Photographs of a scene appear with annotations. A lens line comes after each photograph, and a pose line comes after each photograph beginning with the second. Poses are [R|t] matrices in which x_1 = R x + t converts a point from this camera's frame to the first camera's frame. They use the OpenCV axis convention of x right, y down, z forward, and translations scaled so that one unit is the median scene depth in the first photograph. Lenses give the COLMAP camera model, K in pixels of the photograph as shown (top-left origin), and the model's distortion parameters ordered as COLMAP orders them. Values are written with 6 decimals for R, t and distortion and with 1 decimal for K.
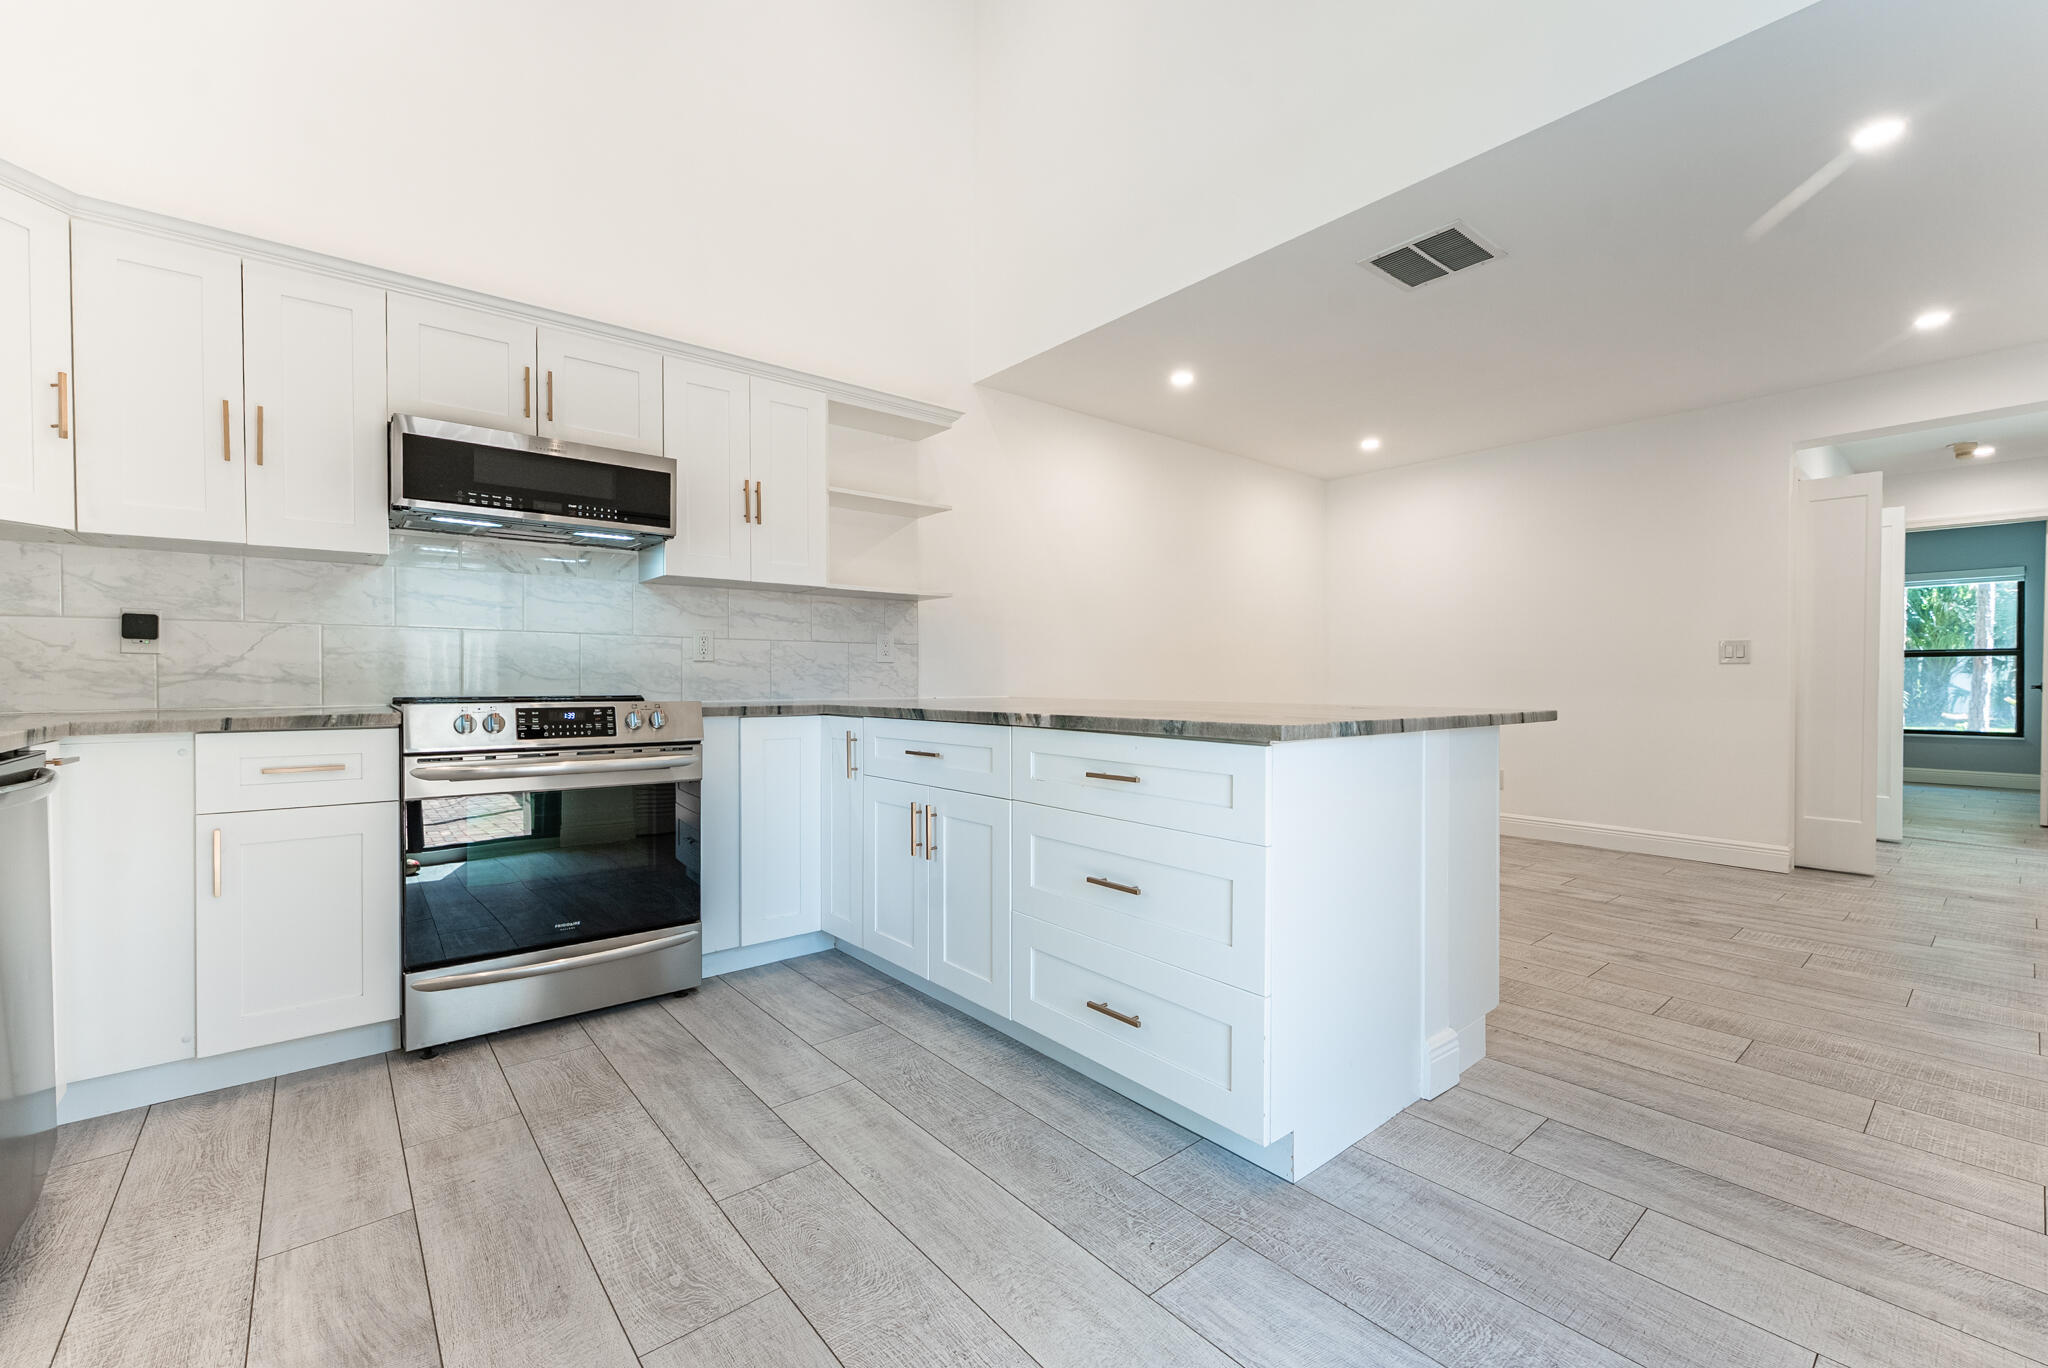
lens RADIAL K [[824.5, 0, 1082.7], [0, 824.5, 669.8], [0, 0, 1]] dist [0.001754, 0.000169]
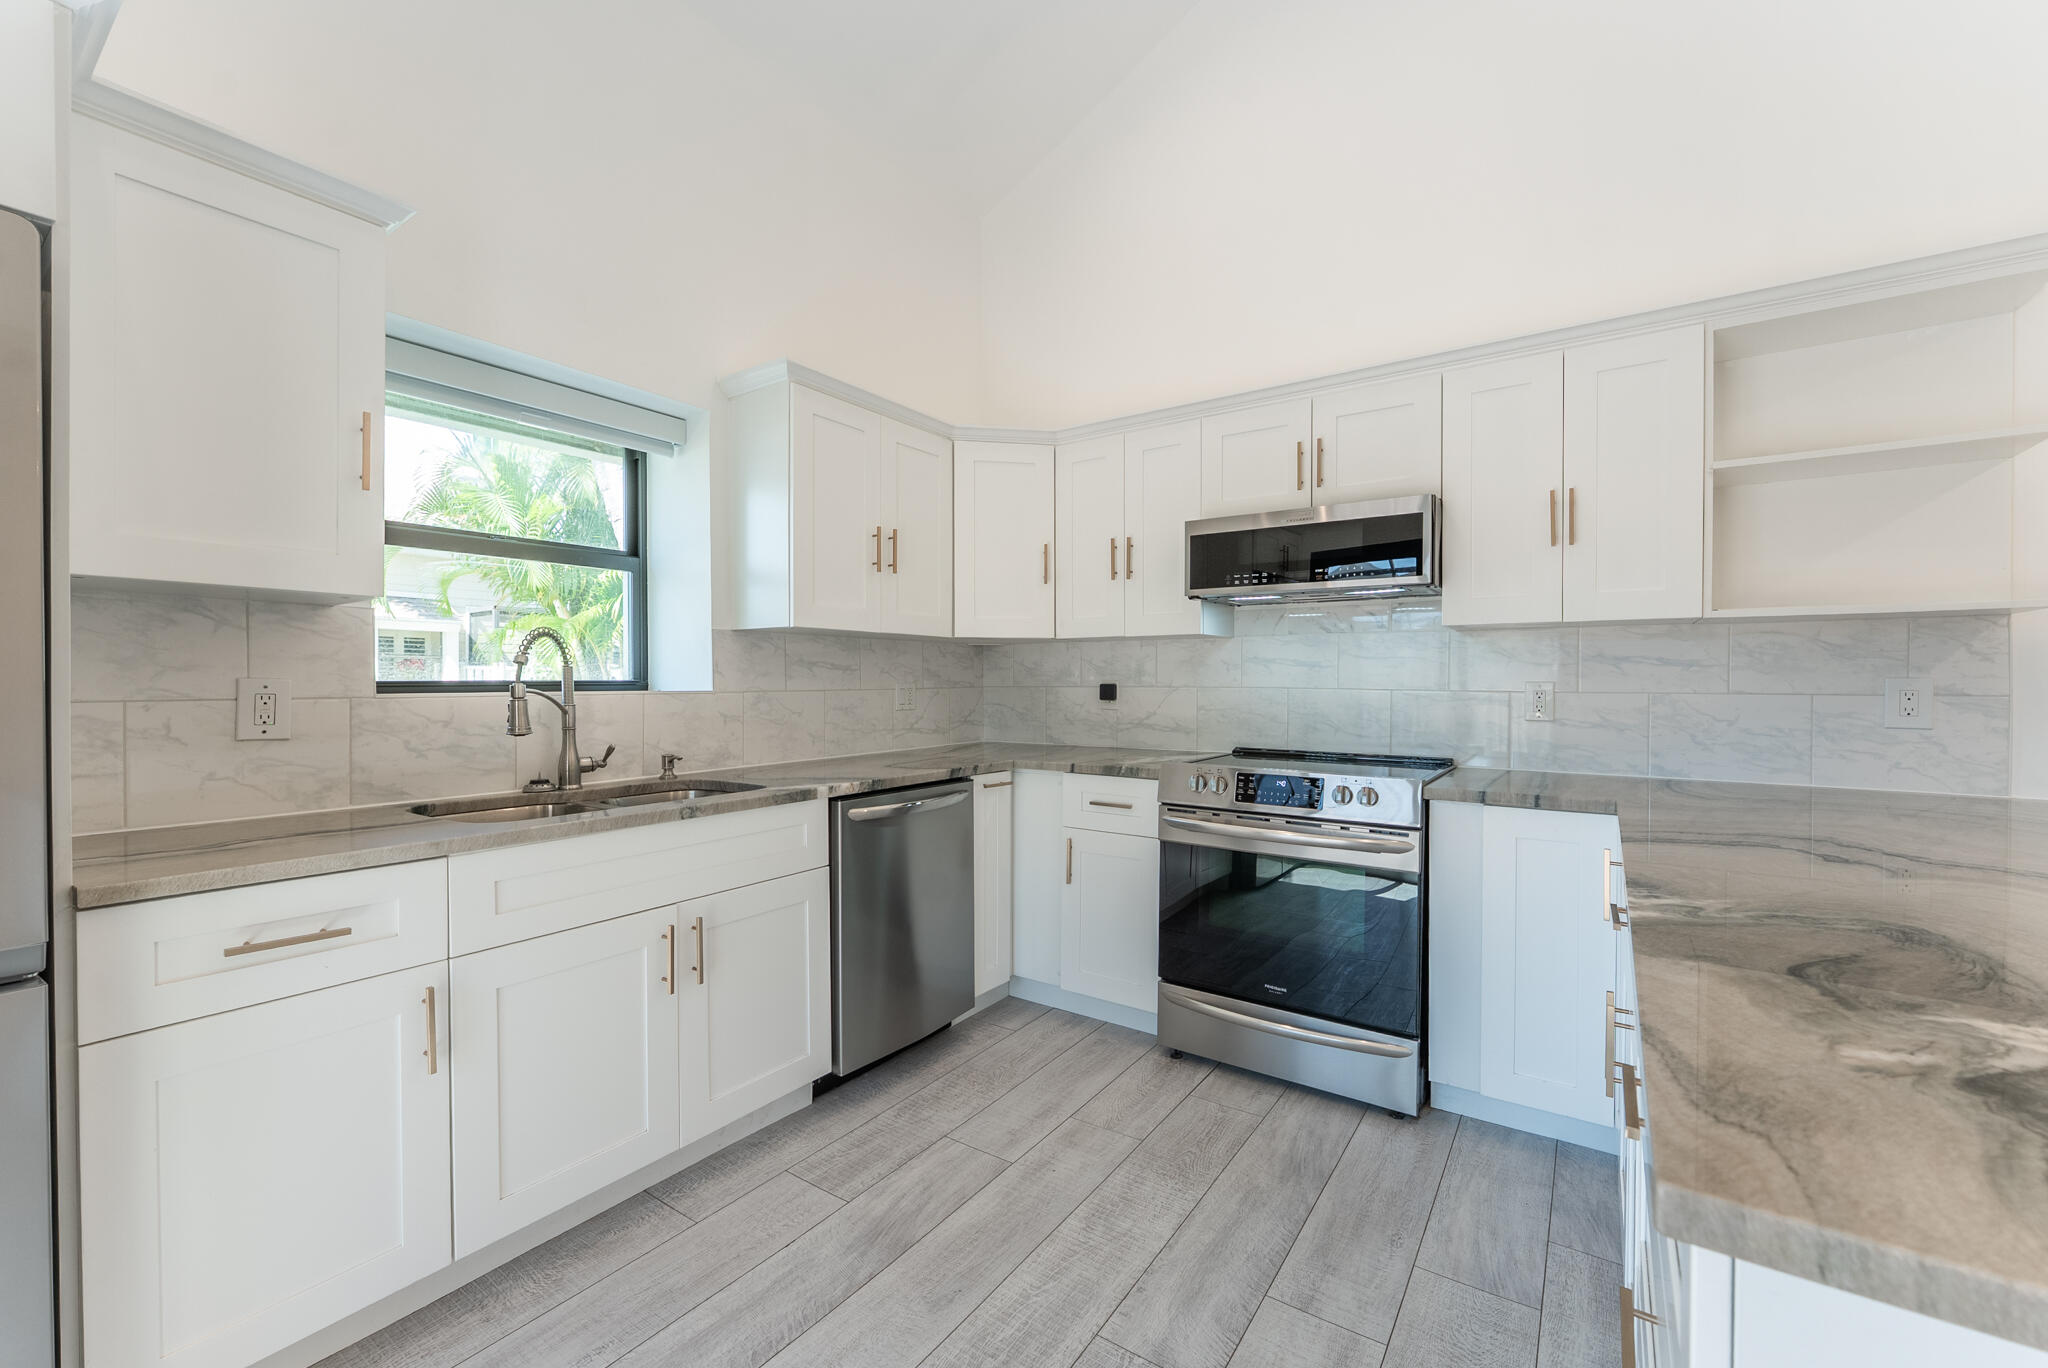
lens RADIAL K [[845.2, 0, 1040.6], [0, 845.2, 679.1], [0, 0, 1]] dist [-0.000409, -0.000323]
pose [[0.231489, 0.010736, -0.972778, 0.323303], [0.001520, 0.999934, 0.011398, -0.085820], [0.972836, -0.004117, 0.231458, 0.470057]]
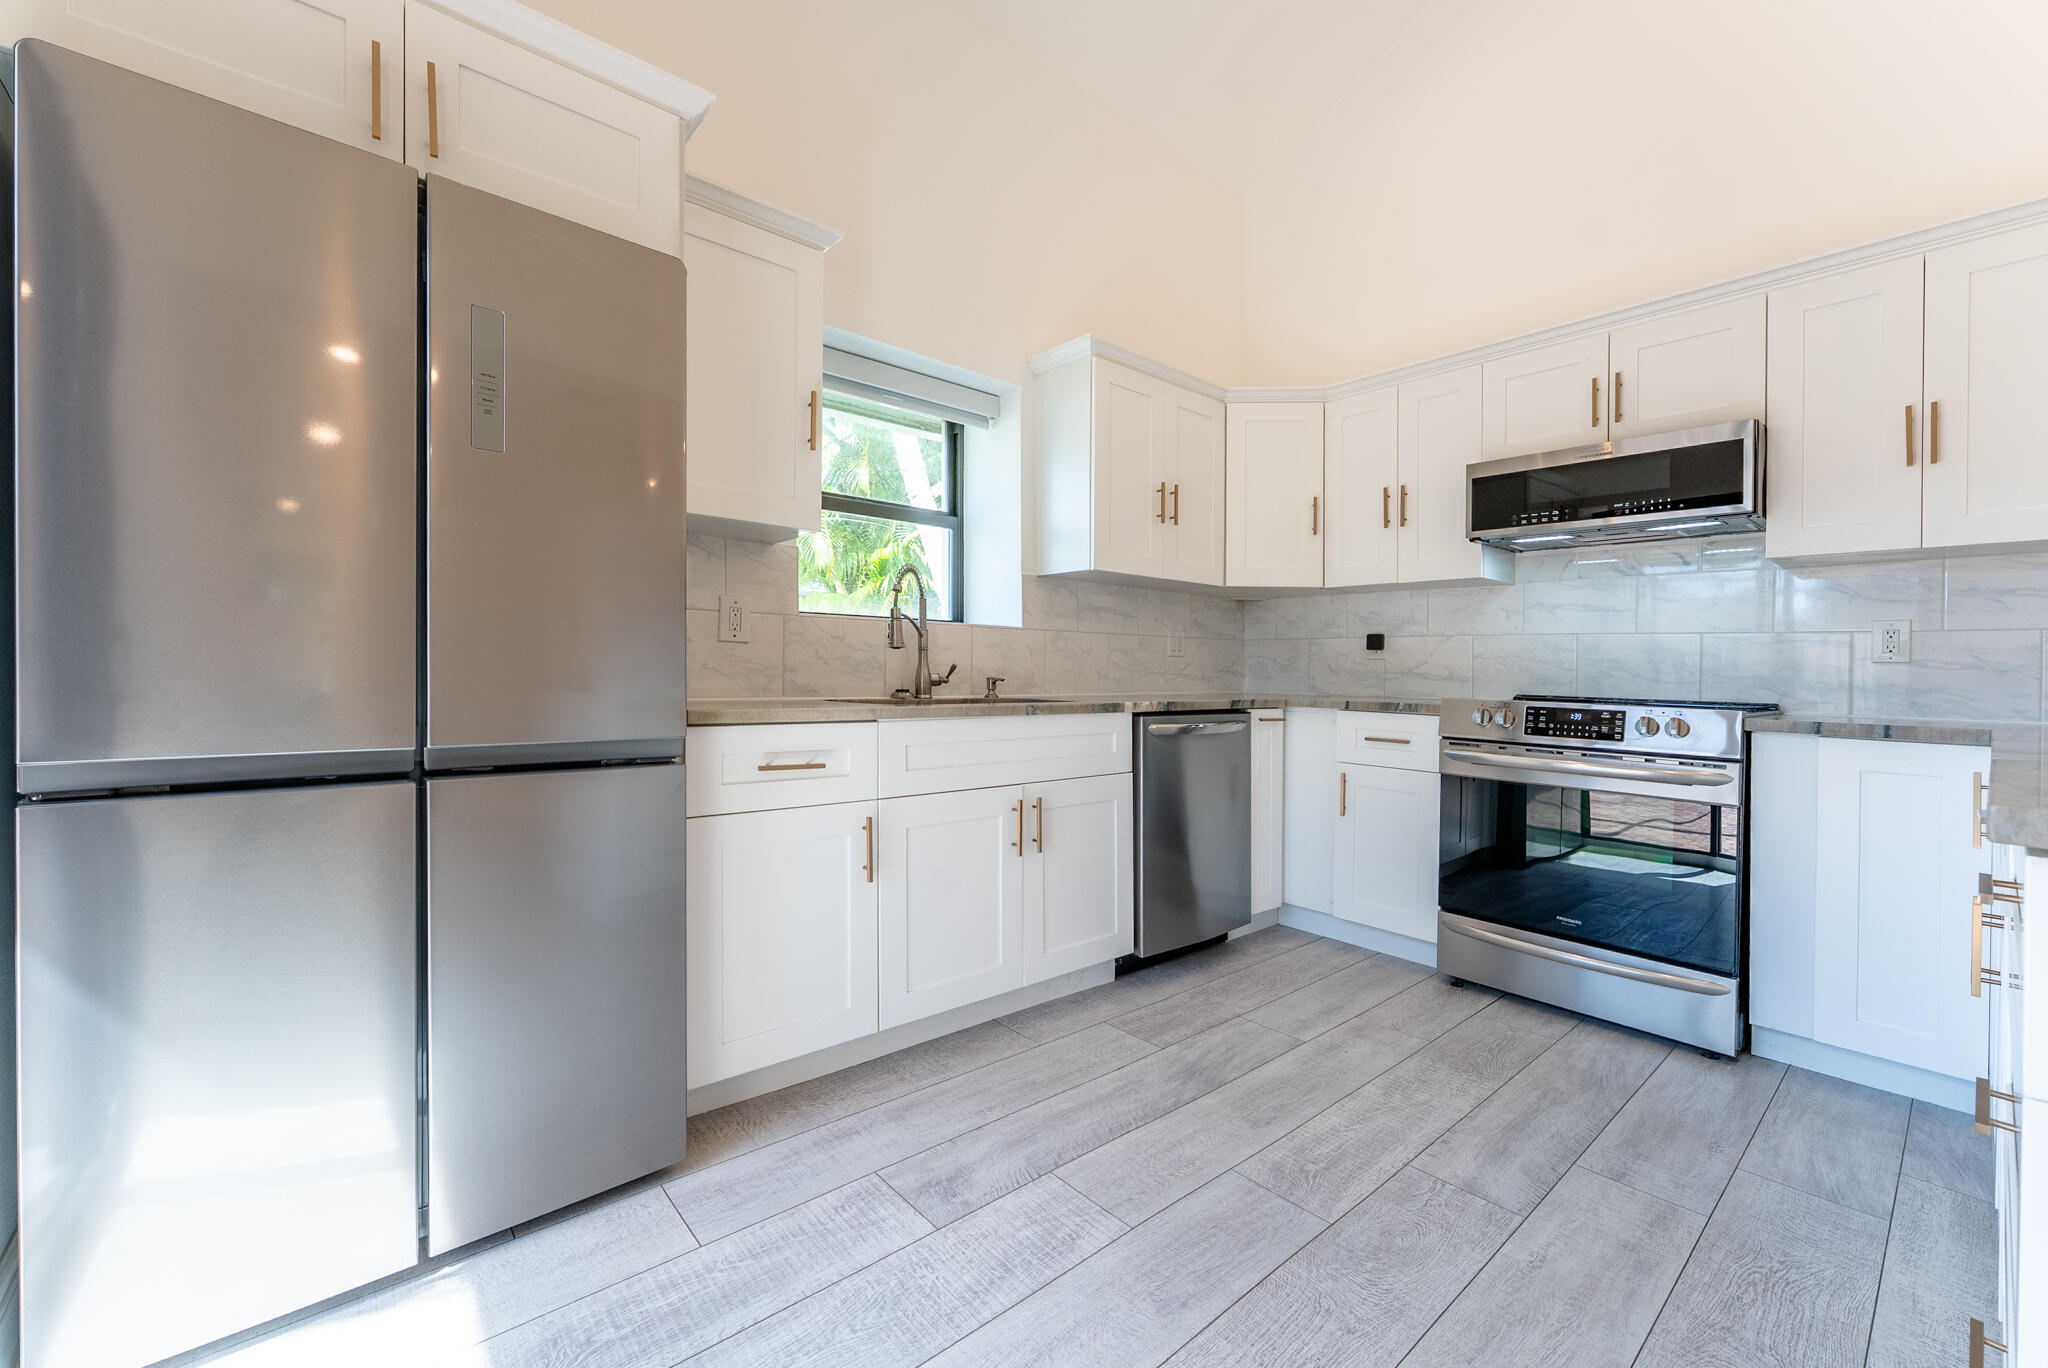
lens RADIAL K [[867.7, 0, 1029.2], [0, 867.7, 669.3], [0, 0, 1]] dist [-0.000102, 0.000343]
pose [[-0.016371, 0.001246, -0.999865, 0.458555], [-0.008340, 0.999964, 0.001383, 0.001543], [0.999831, 0.008362, -0.016360, 0.343279]]
